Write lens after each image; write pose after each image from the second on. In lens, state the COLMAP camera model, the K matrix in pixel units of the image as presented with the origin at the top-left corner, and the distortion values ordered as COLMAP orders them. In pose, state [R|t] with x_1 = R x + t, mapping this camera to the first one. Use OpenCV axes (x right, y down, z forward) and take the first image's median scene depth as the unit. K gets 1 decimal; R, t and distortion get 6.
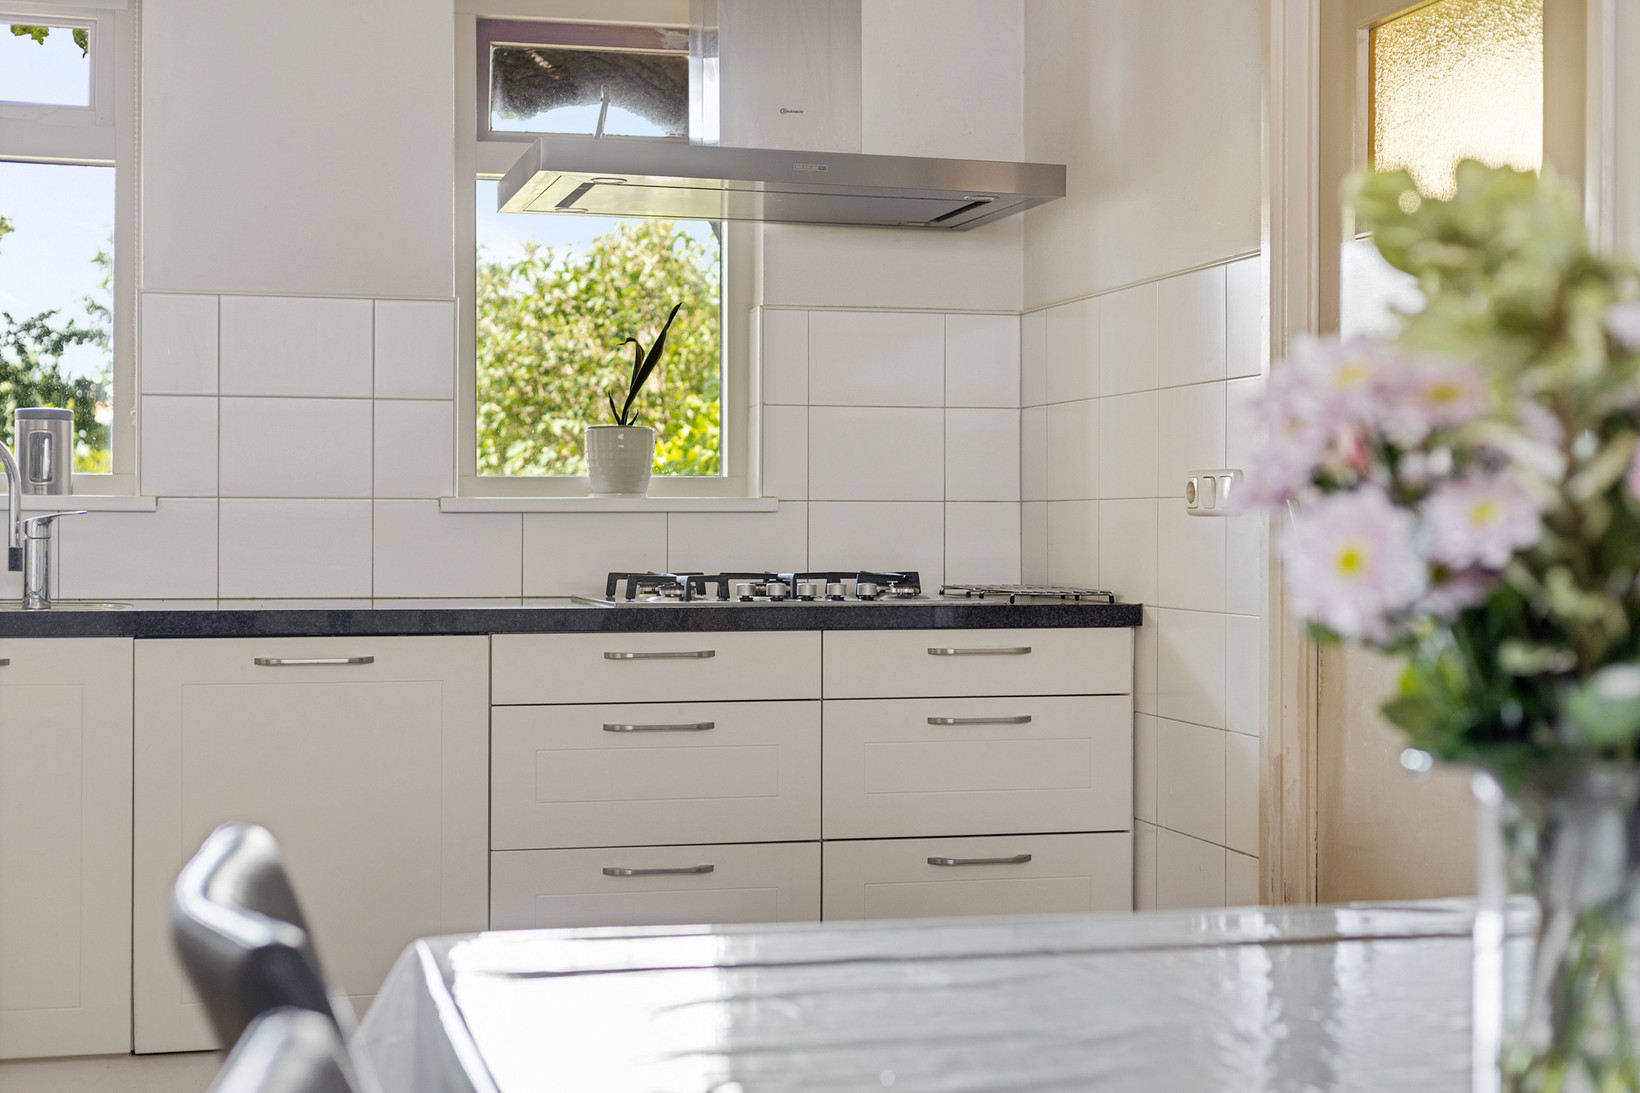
lens RADIAL K [[2420.9, 0, 820.0], [0, 2420.9, 546.5], [0, 0, 1]] dist [0.033354, 0.076399]
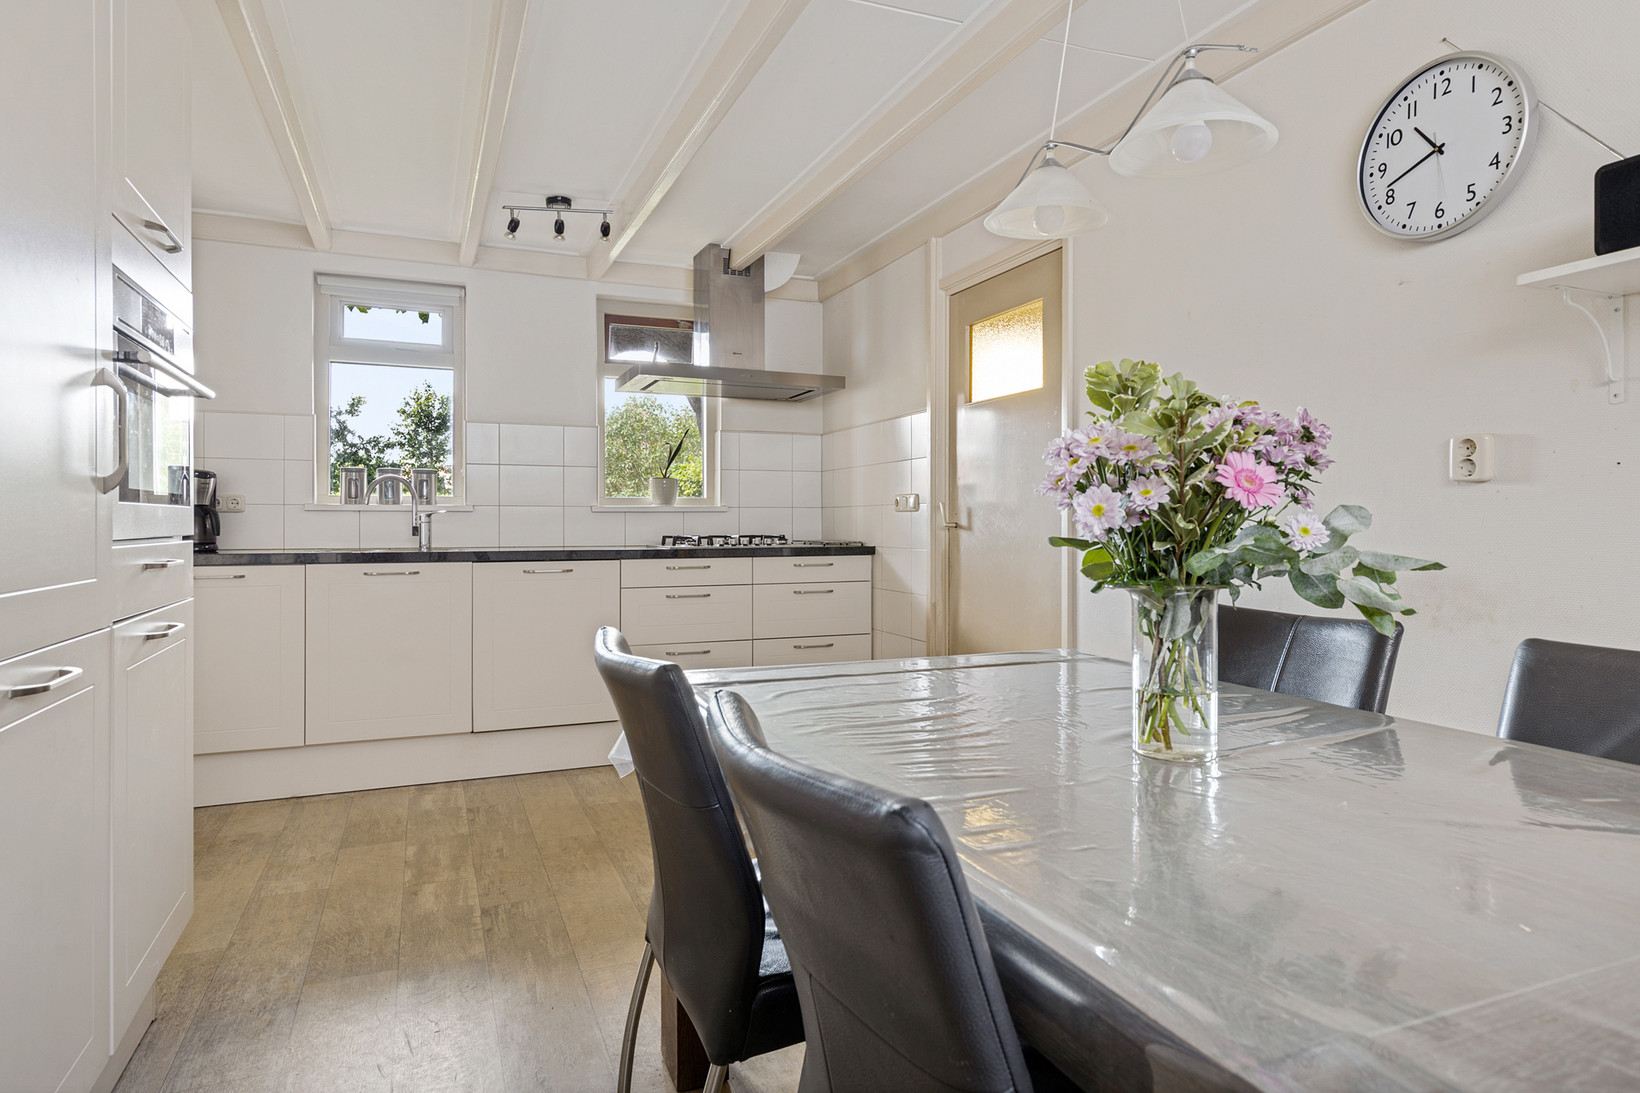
lens RADIAL K [[948.1, 0, 822.3], [0, 948.1, 535.6], [0, 0, 1]] dist [0.002304, 0.000347]
pose [[0.990575, -0.004086, 0.136909, -0.059963], [0.003518, 0.999984, 0.004389, 0.007527], [-0.136925, -0.003866, 0.990574, 0.002395]]
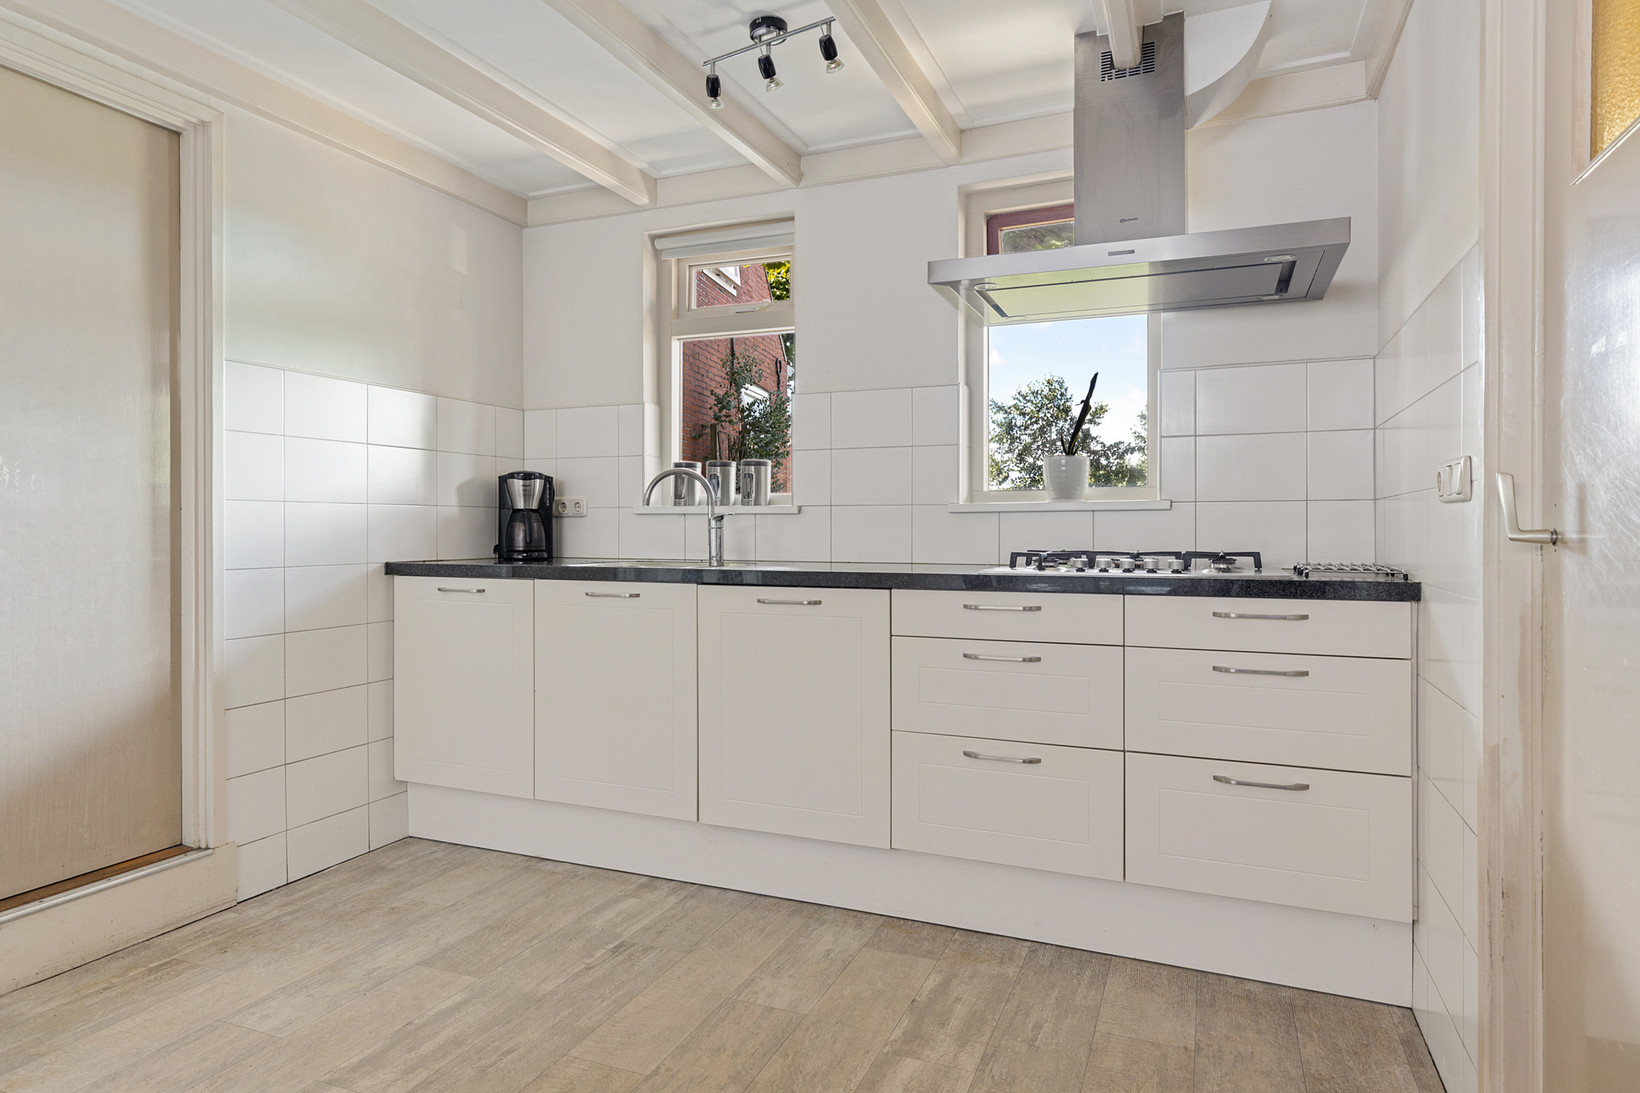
lens RADIAL K [[948.1, 0, 822.3], [0, 948.1, 535.6], [0, 0, 1]] dist [0.002304, 0.000347]
pose [[0.796390, 0.002670, -0.604778, 0.174189], [-0.003935, 0.999992, -0.000767, 0.002907], [0.604771, 0.002990, 0.796394, 0.454044]]
